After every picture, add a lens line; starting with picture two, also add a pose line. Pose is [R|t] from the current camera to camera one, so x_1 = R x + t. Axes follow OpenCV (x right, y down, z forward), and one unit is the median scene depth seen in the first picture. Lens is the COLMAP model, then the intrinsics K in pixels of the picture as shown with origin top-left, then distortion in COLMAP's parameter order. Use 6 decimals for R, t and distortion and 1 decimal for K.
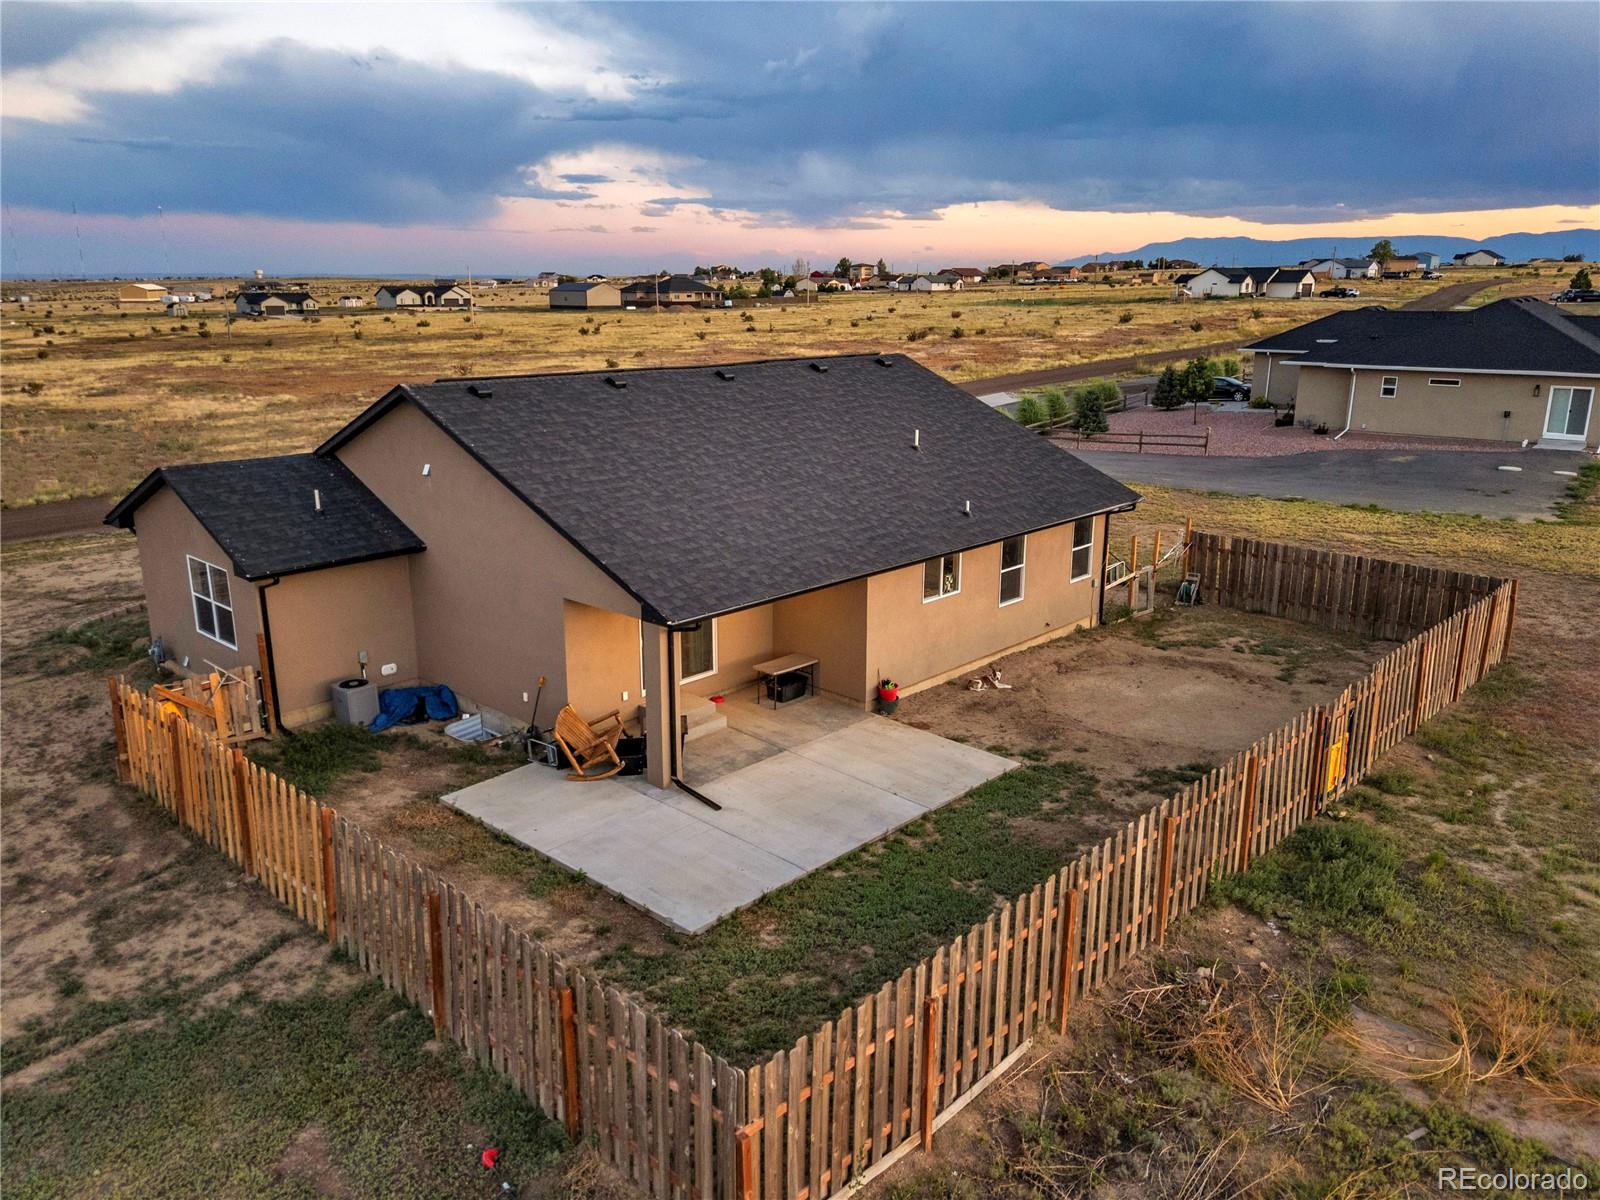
lens RADIAL K [[1170.8, 0, 800.0], [0, 1170.8, 600.0], [0, 0, 1]] dist [0.081697, -0.080133]
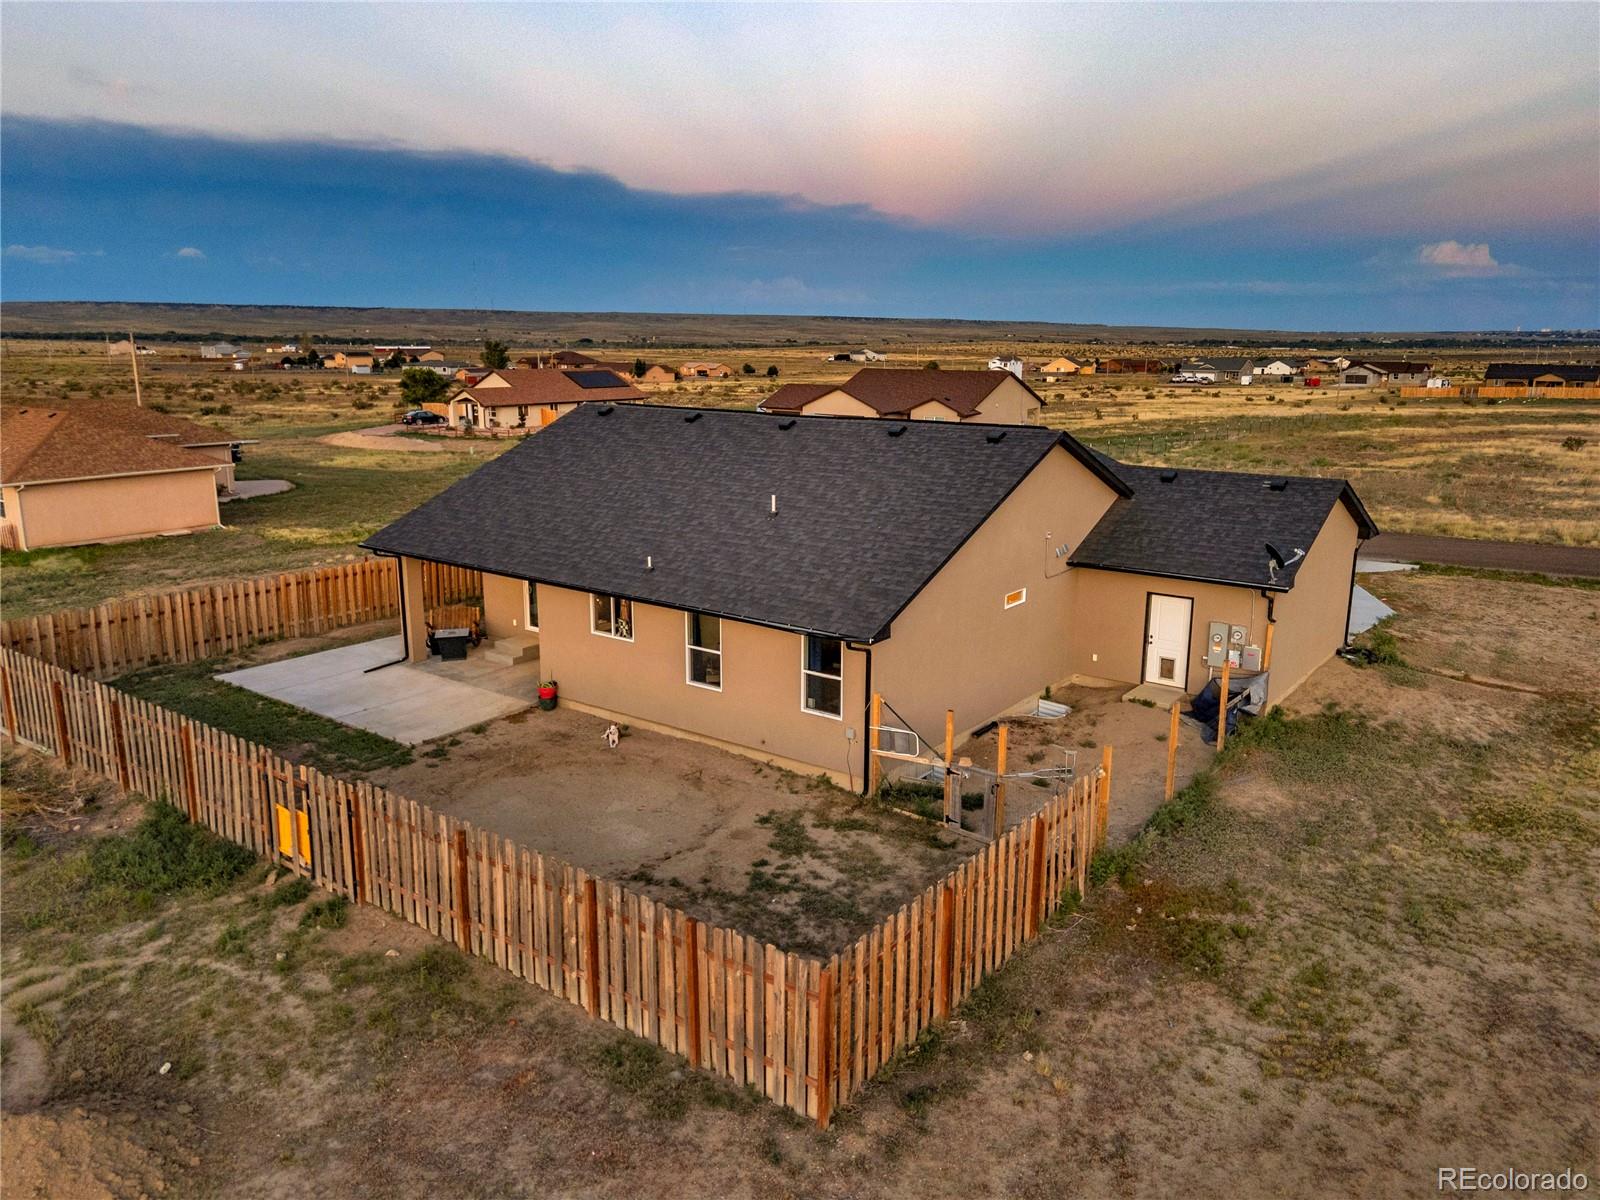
lens RADIAL K [[1170.8, 0, 800.0], [0, 1170.8, 600.0], [0, 0, 1]] dist [0.081697, -0.080133]
pose [[0.111094, 0.220349, -0.969074, 1.023384], [-0.262885, 0.946892, 0.185168, -0.242228], [0.958410, 0.234184, 0.163120, 0.877512]]
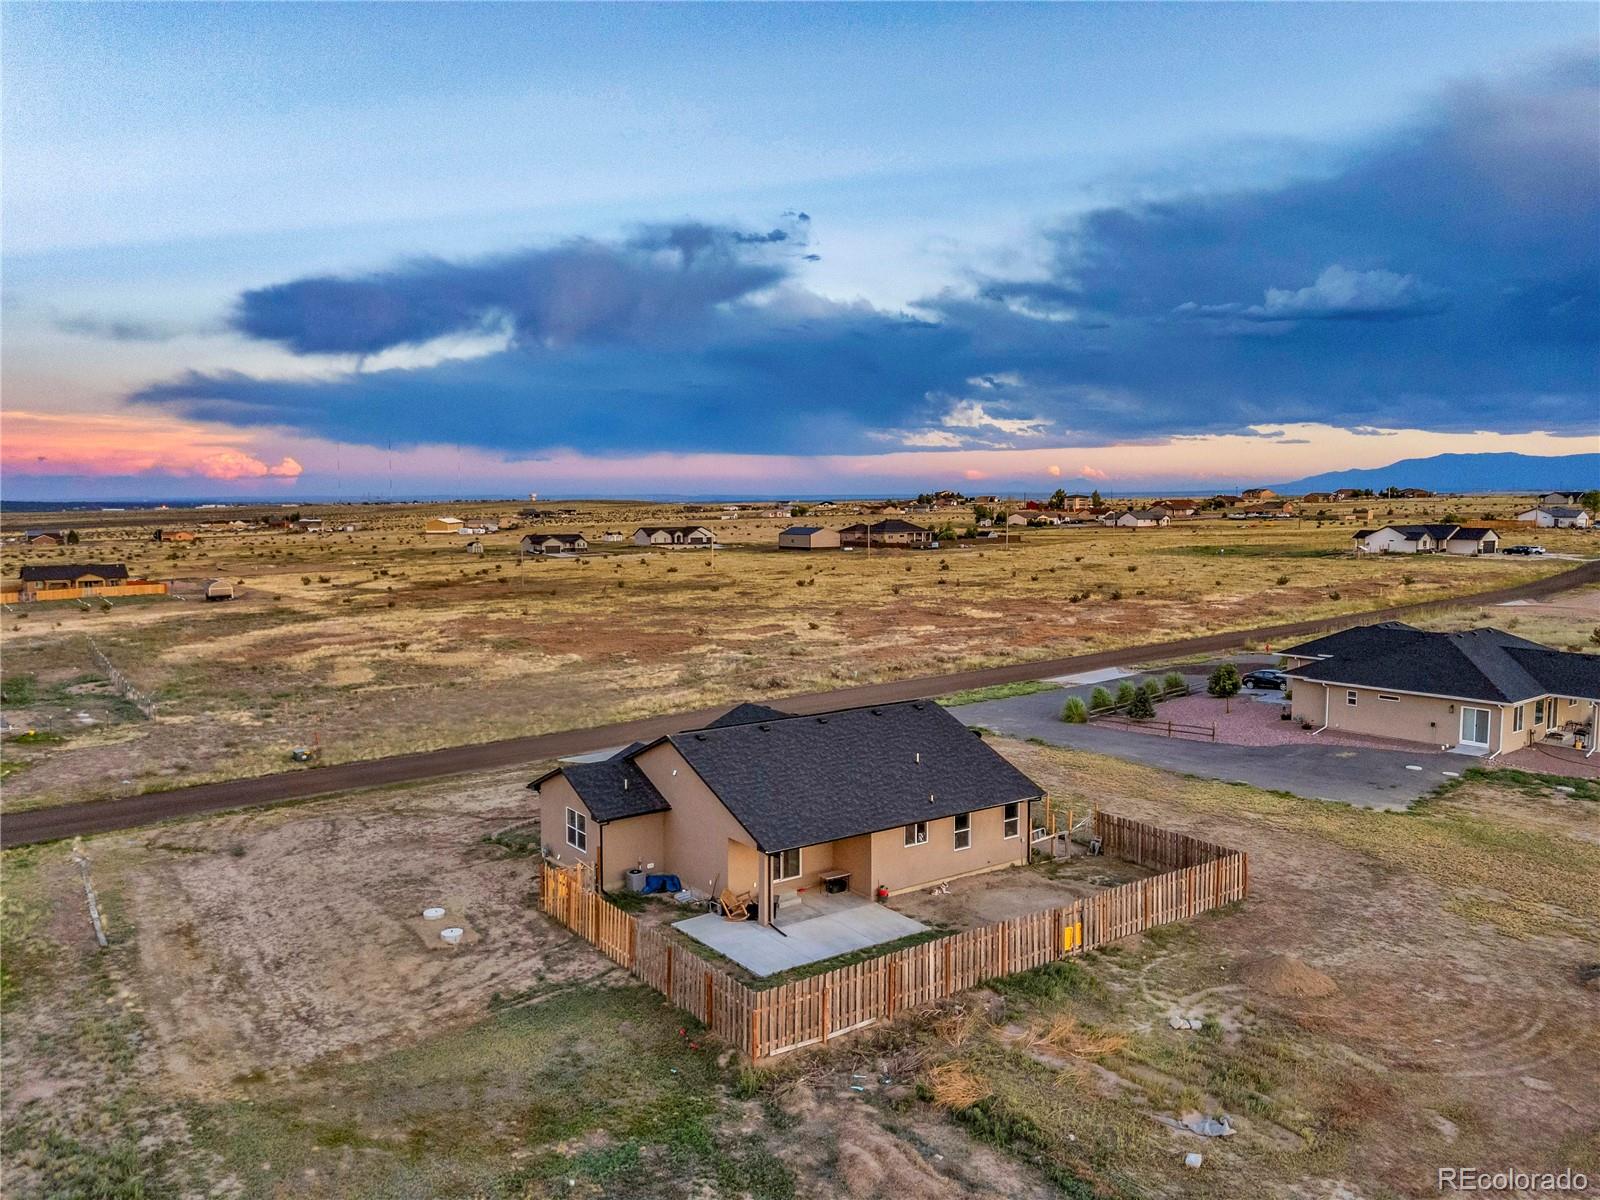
lens RADIAL K [[1170.8, 0, 800.0], [0, 1170.8, 600.0], [0, 0, 1]] dist [0.081697, -0.080133]
pose [[0.981825, 0.014084, -0.189265, 0.268346], [-0.047377, 0.983859, -0.172557, -0.051567], [0.183780, 0.178388, 0.966645, -0.938439]]
